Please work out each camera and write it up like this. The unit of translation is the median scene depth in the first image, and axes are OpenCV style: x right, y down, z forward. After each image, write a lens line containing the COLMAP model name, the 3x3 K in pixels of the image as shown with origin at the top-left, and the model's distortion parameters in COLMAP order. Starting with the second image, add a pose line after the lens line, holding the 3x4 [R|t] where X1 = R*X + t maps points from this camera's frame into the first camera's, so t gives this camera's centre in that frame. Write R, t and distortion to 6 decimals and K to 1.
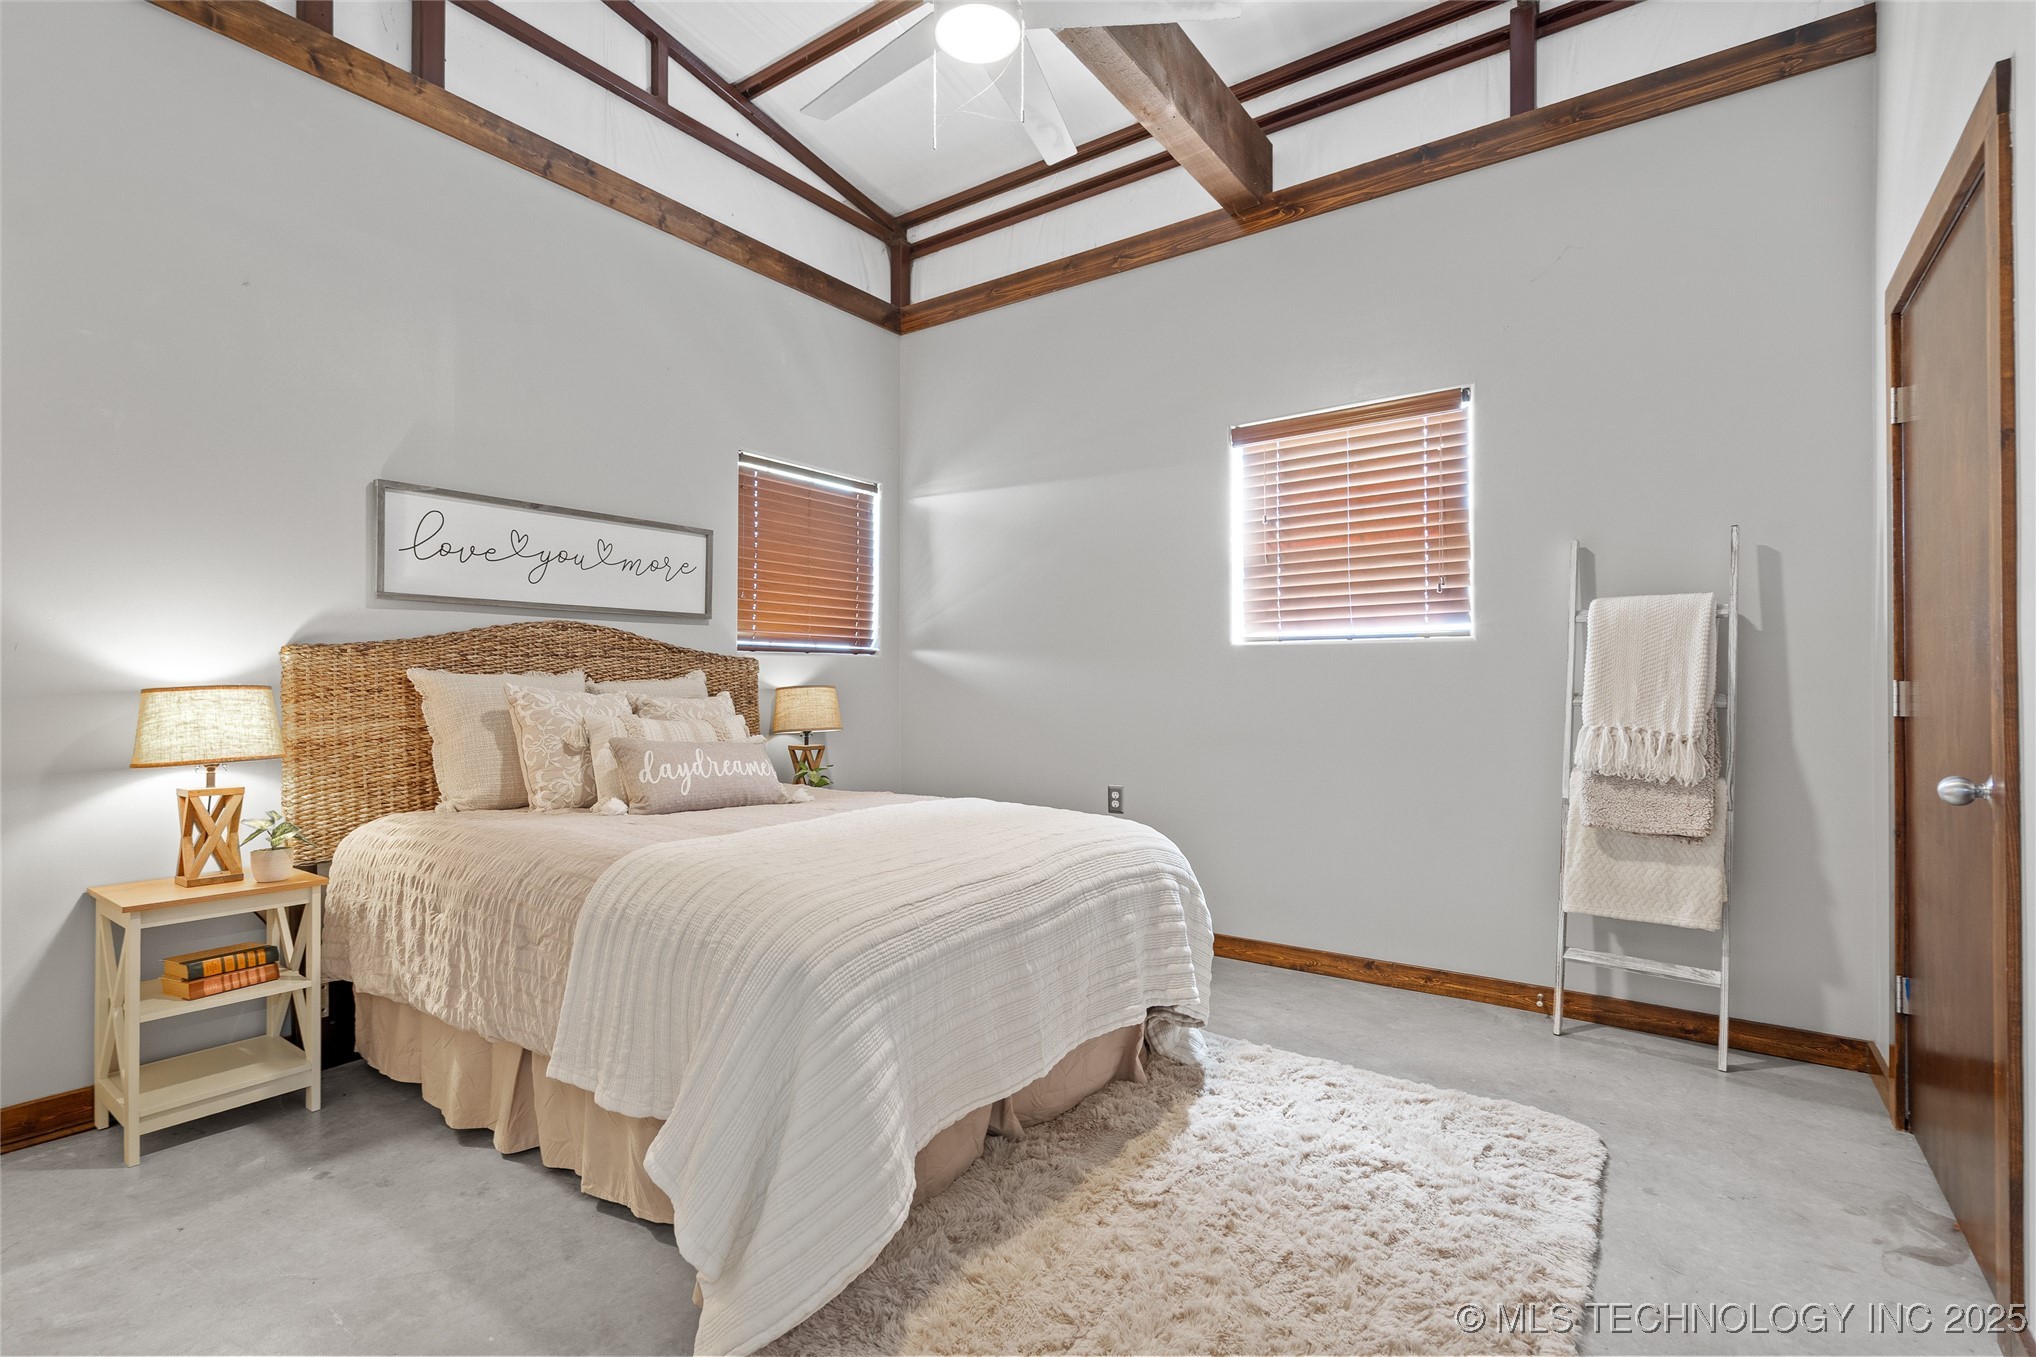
lens RADIAL K [[943.2, 0, 1014.6], [0, 943.2, 672.8], [0, 0, 1]] dist [0.002455, 0.001676]
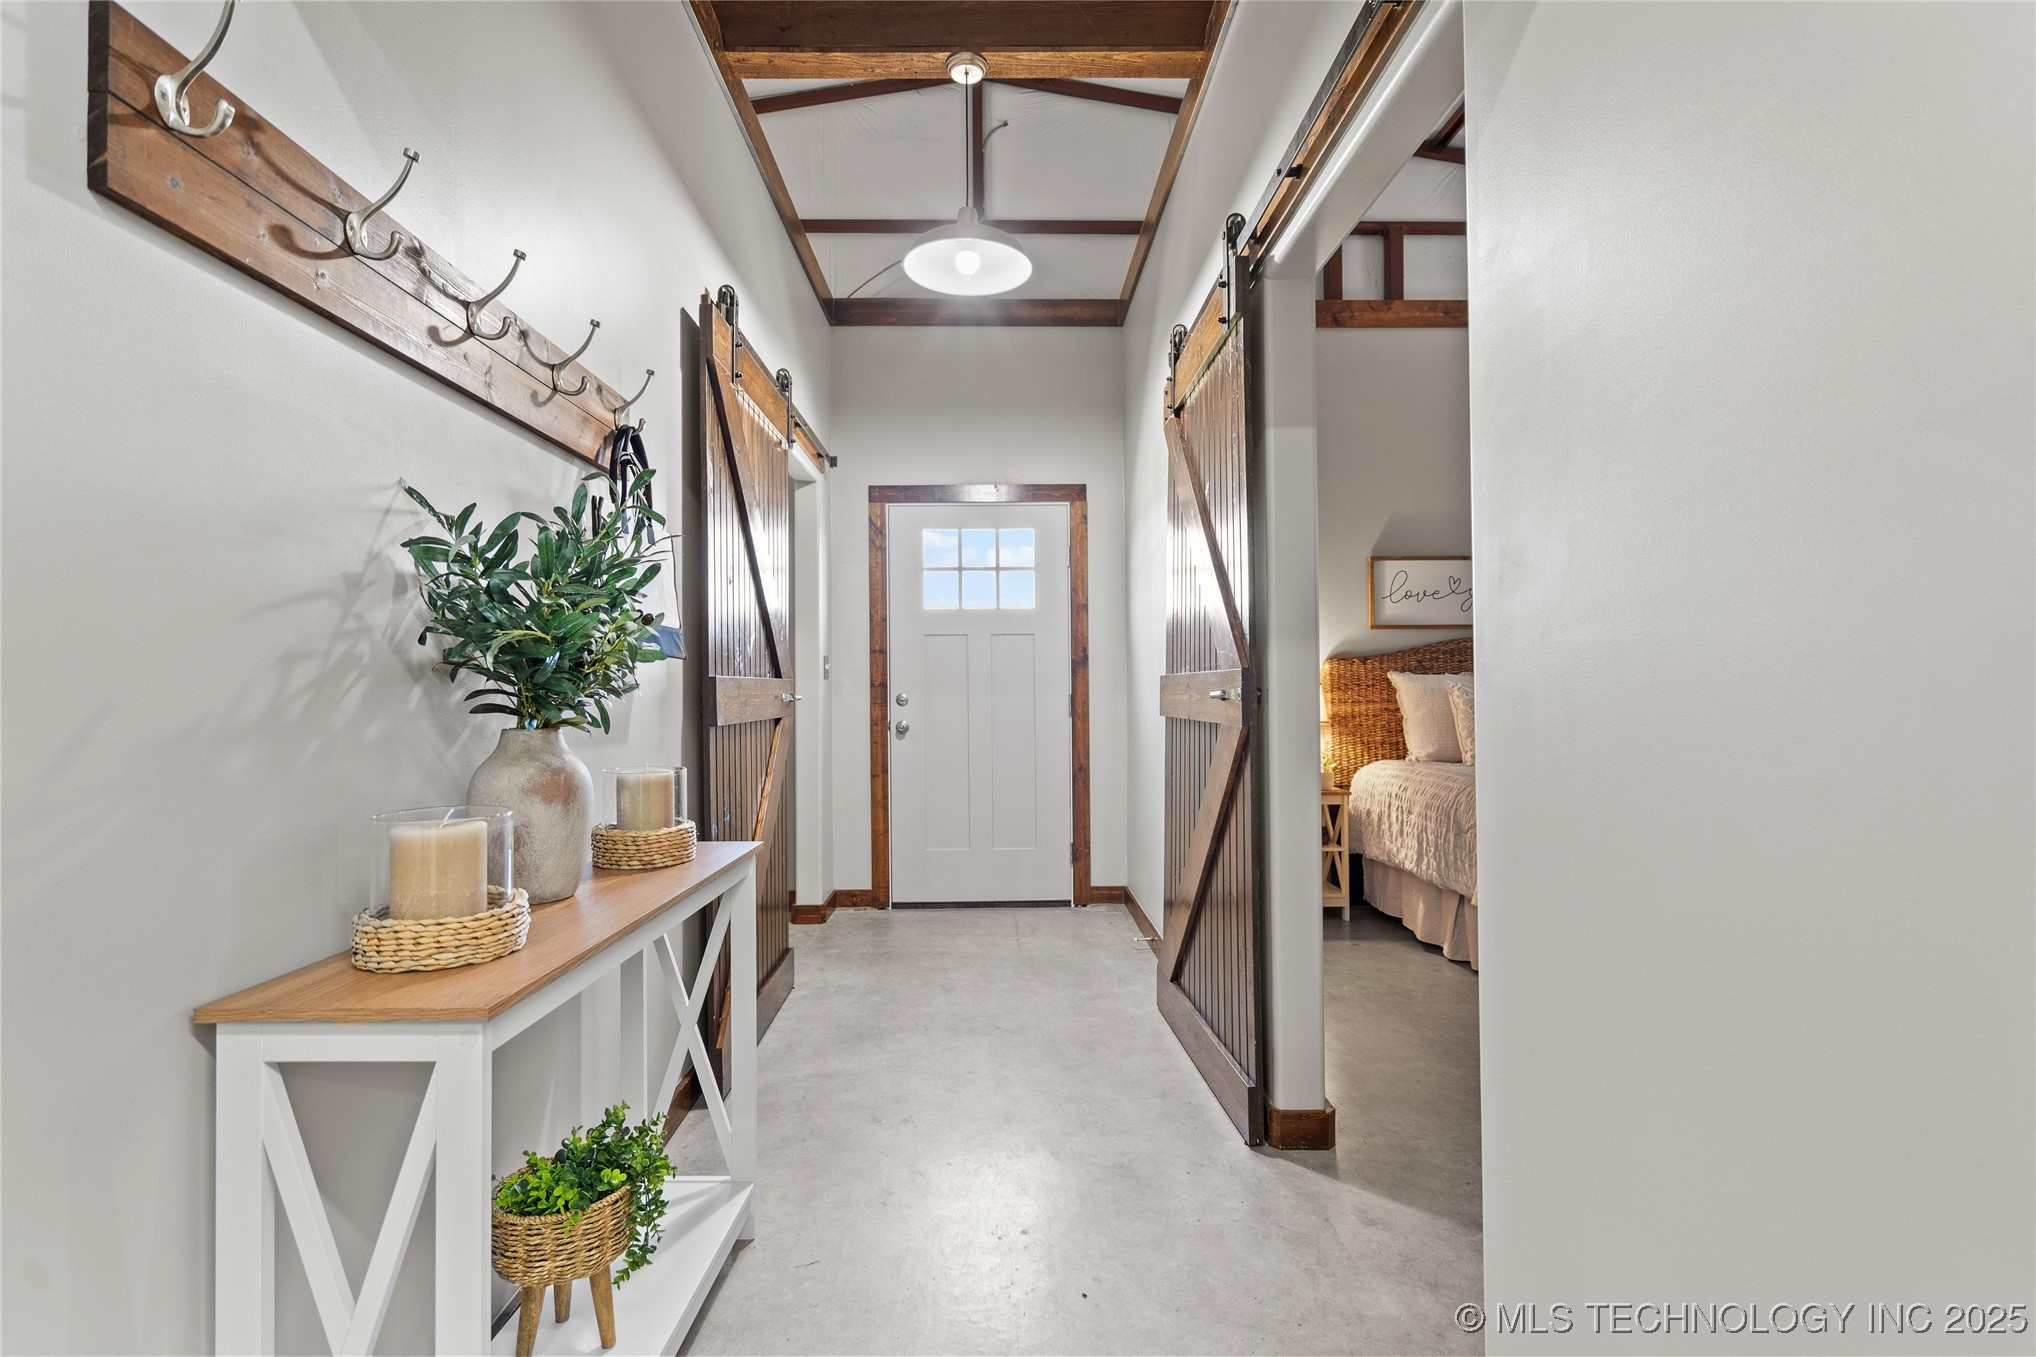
lens RADIAL K [[937.7, 0, 1018.0], [0, 937.7, 678.5], [0, 0, 1]] dist [-0.001746, 0.000852]
pose [[0.601561, -0.006688, -0.798799, 0.250530], [0.015174, 0.999880, 0.003056, -0.007624], [0.798683, -0.013960, 0.601590, -0.457982]]
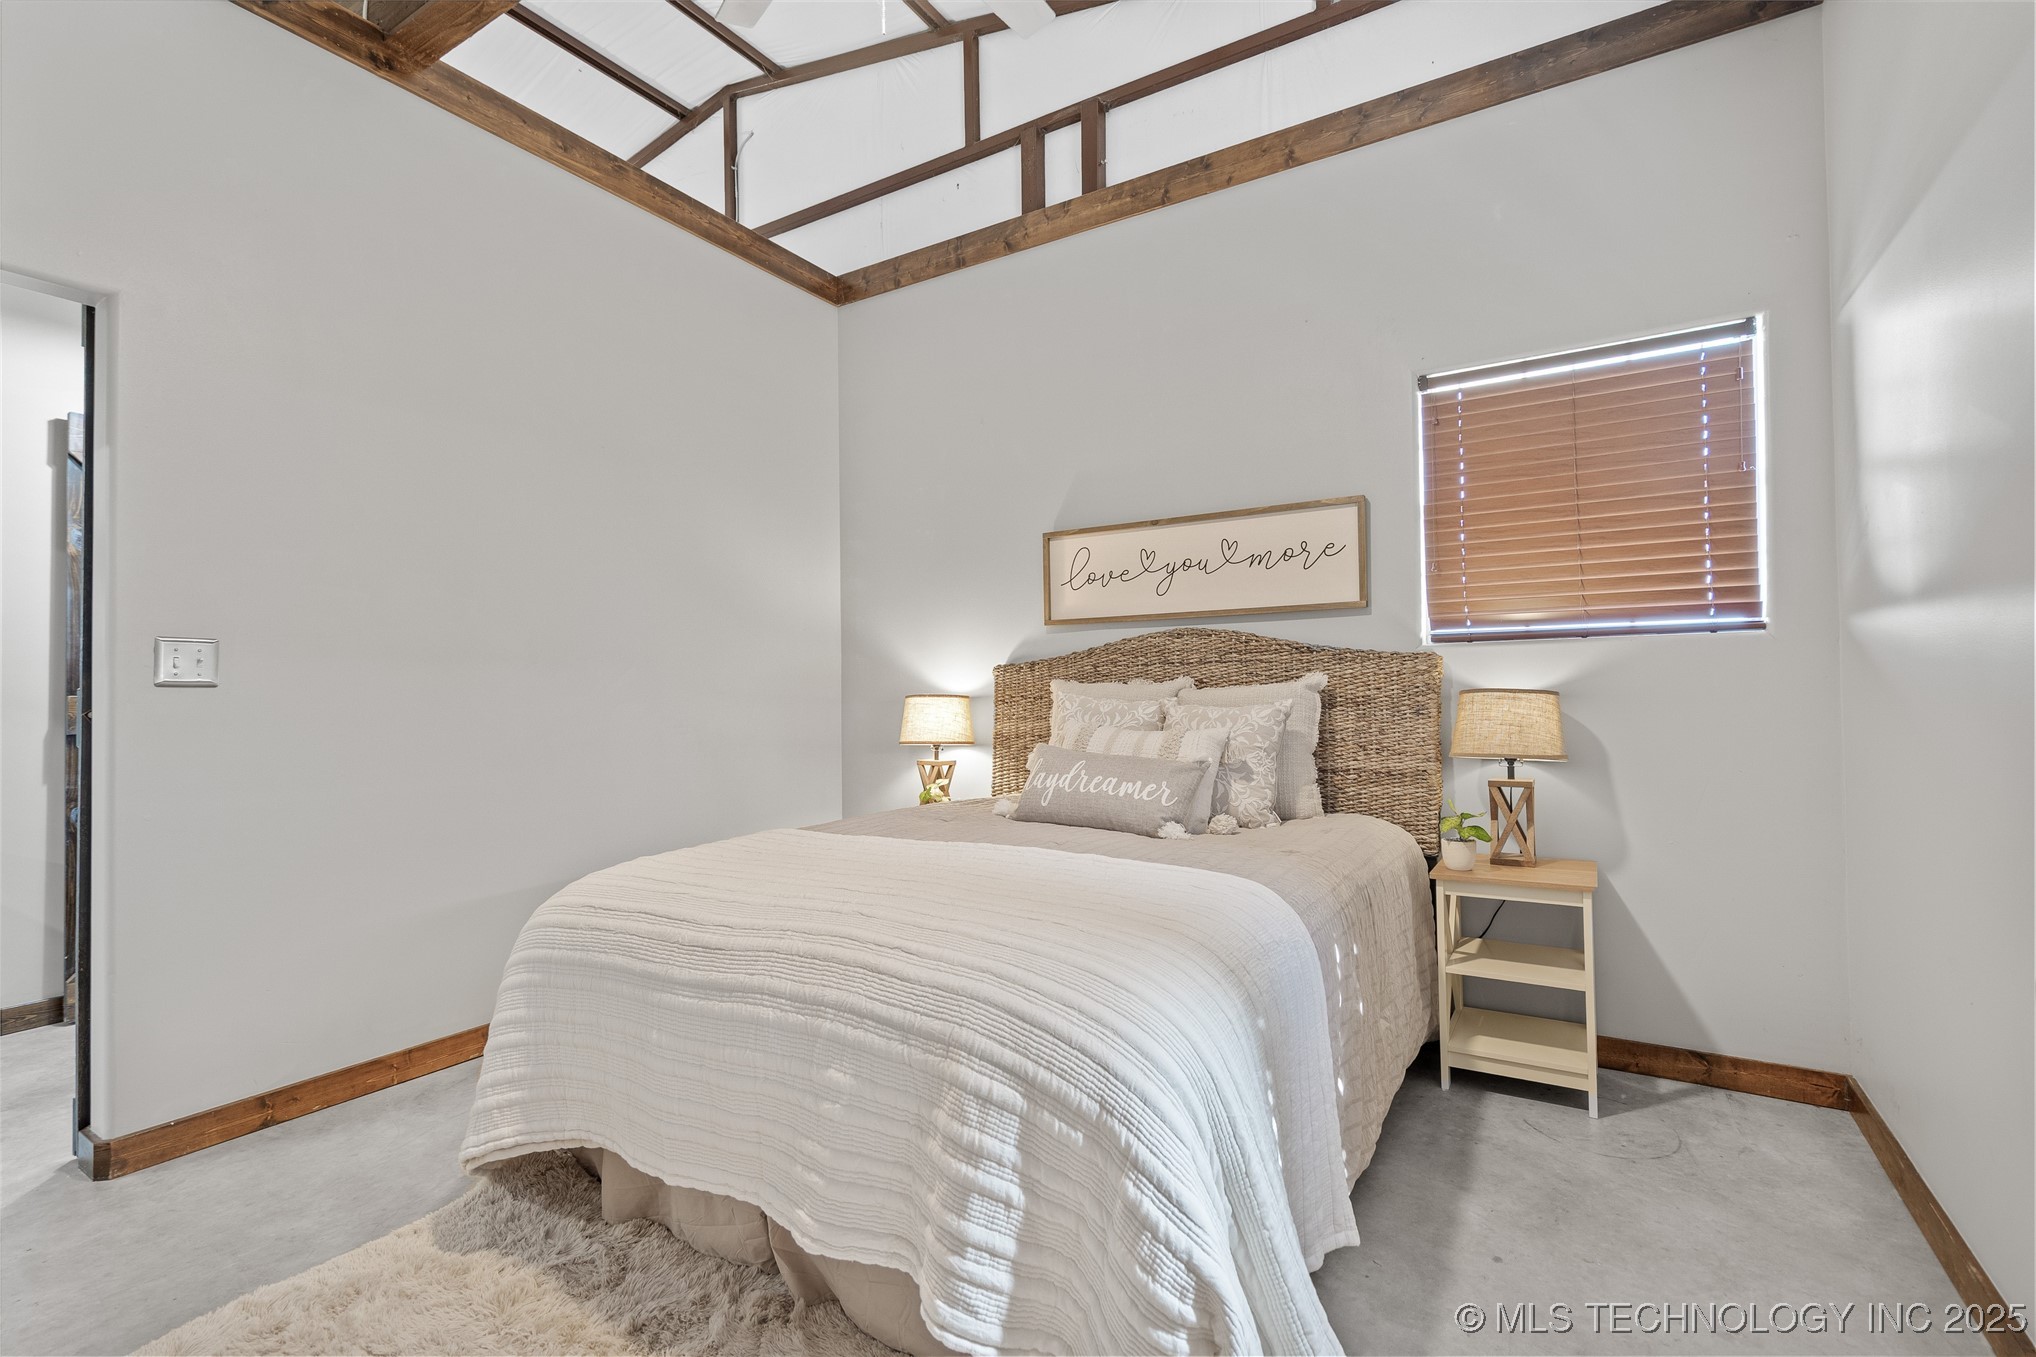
lens RADIAL K [[943.2, 0, 1014.6], [0, 943.2, 672.8], [0, 0, 1]] dist [0.002455, 0.001676]
pose [[0.057641, -0.022331, -0.998088, 0.595490], [0.022827, 0.999518, -0.021045, 0.011117], [0.998076, -0.021571, 0.058123, 0.869386]]
